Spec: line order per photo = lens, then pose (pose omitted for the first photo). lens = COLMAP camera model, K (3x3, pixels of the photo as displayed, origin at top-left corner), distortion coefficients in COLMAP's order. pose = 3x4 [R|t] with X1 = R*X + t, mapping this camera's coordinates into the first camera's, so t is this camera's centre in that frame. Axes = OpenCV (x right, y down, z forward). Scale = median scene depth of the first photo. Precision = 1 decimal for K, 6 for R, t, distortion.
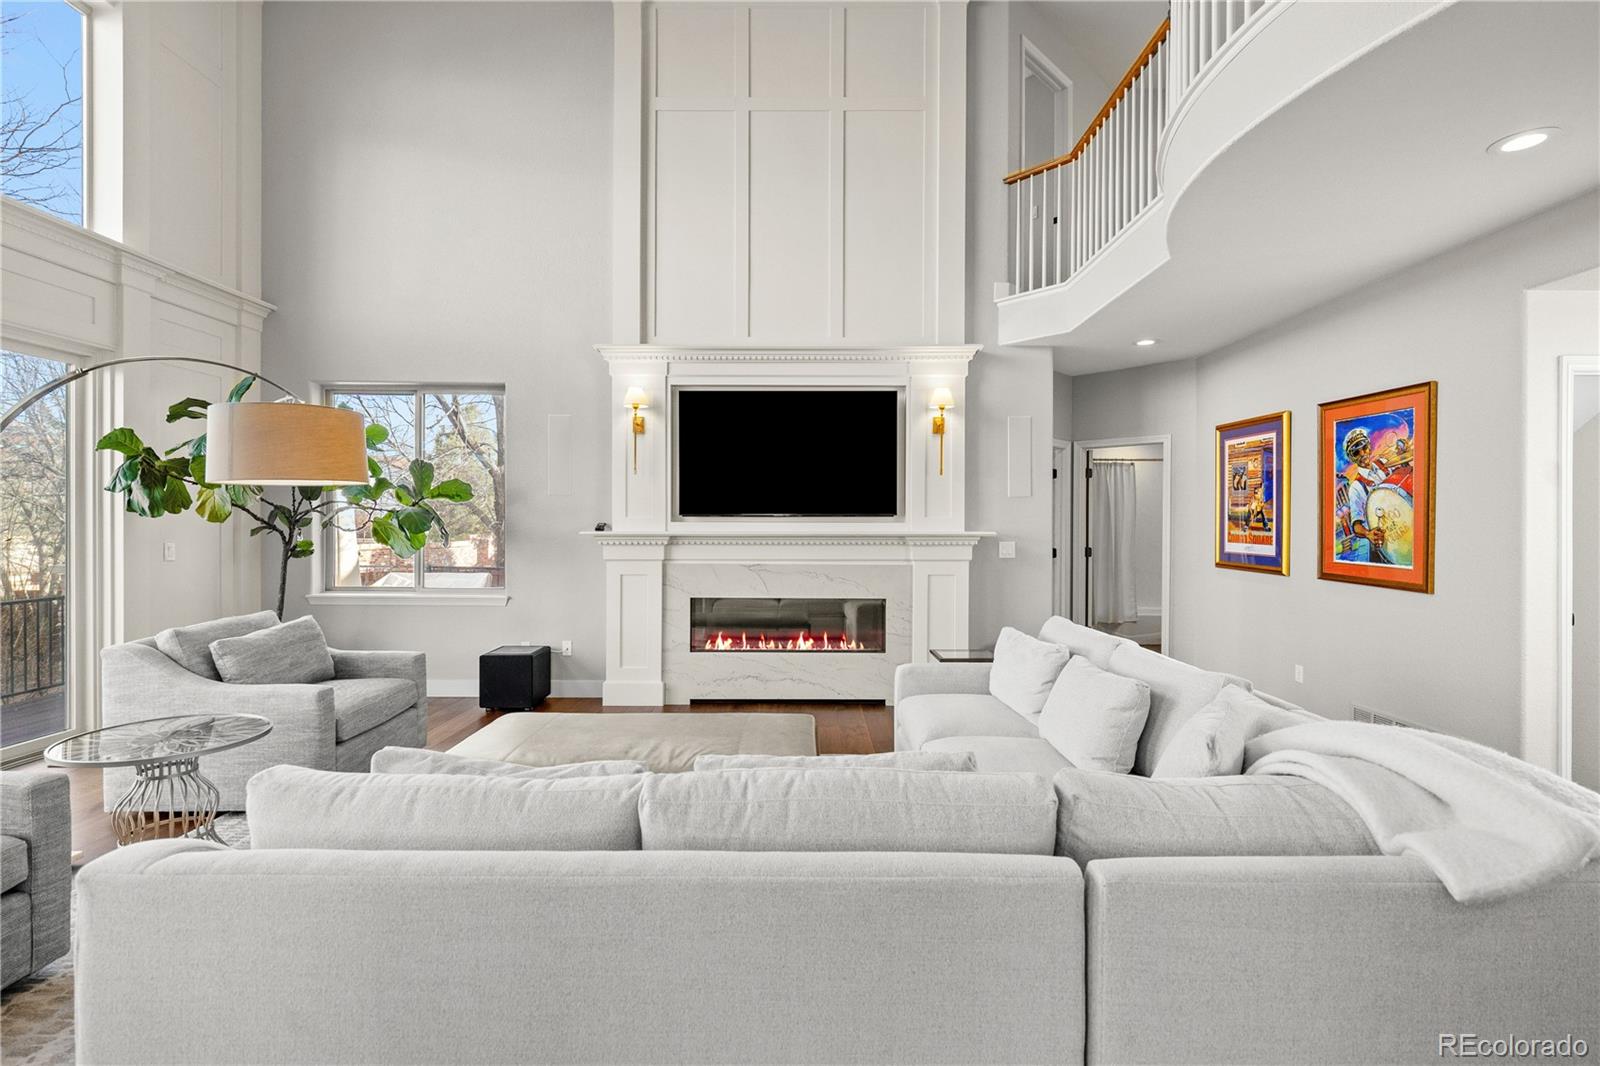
lens RADIAL K [[746.2, 0, 796.0], [0, 746.2, 528.0], [0, 0, 1]] dist [-0.006129, -0.000563]
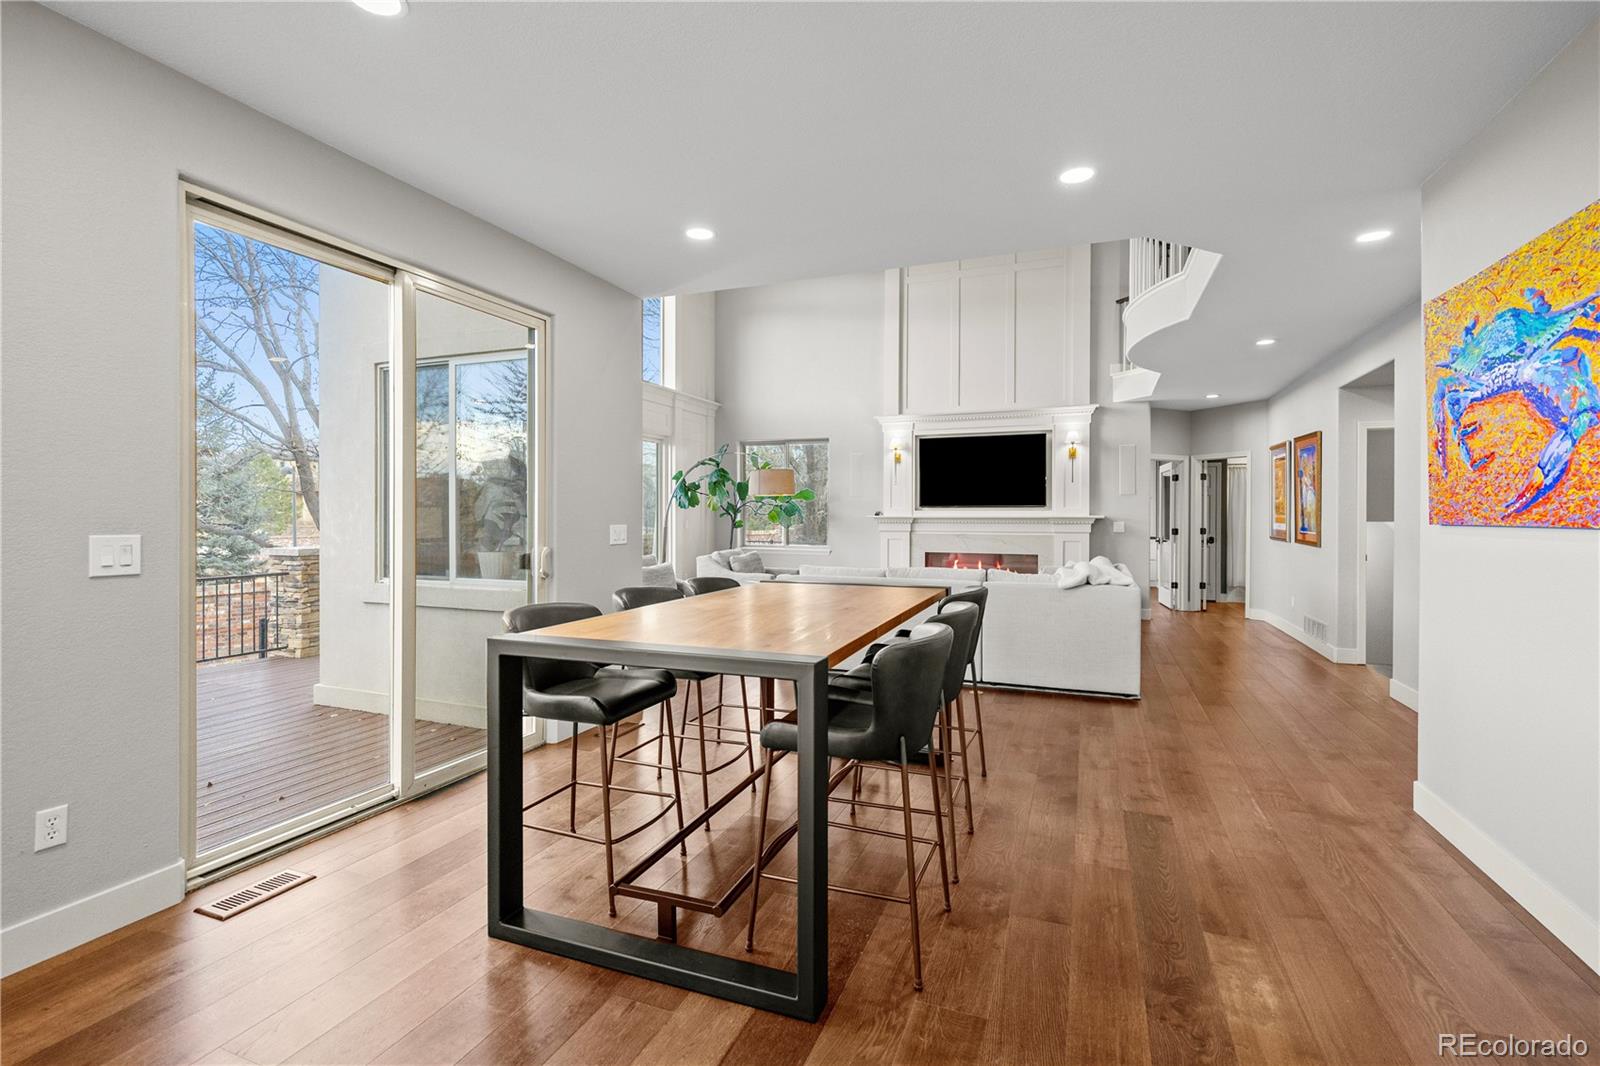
lens RADIAL K [[746.2, 0, 801.2], [0, 746.2, 526.6], [0, 0, 1]] dist [-0.006129, -0.000563]
pose [[0.935480, 0.003342, -0.353365, 0.216341], [-0.001964, 0.999989, 0.004257, 0.023524], [0.353375, -0.003288, 0.935476, -0.801182]]
